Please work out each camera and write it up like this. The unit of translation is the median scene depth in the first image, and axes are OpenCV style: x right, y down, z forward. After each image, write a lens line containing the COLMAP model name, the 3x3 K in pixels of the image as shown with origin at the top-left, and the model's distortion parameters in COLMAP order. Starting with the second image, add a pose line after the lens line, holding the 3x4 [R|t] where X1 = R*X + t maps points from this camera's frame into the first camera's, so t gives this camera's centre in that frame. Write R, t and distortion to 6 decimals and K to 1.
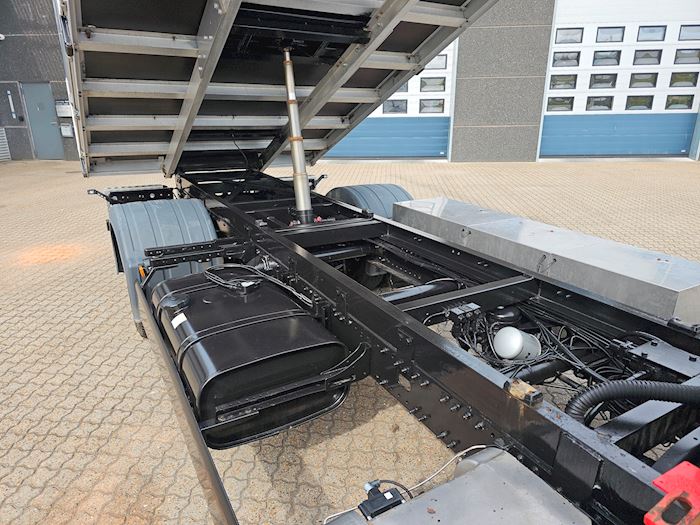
lens RADIAL K [[467.8, 0, 350.0], [0, 467.8, 262.5], [0, 0, 1]] dist [0.028458, -0.002825]
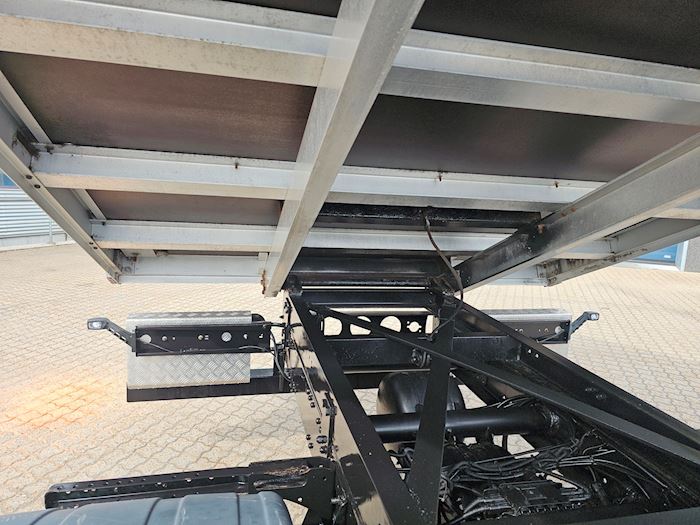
lens RADIAL K [[467.8, 0, 350.0], [0, 467.8, 262.5], [0, 0, 1]] dist [0.028458, -0.002825]
pose [[0.959837, 0.088094, -0.266367, -0.194326], [-0.131095, 0.980229, -0.148206, -0.163662], [0.248045, 0.177173, 0.952409, 0.593873]]
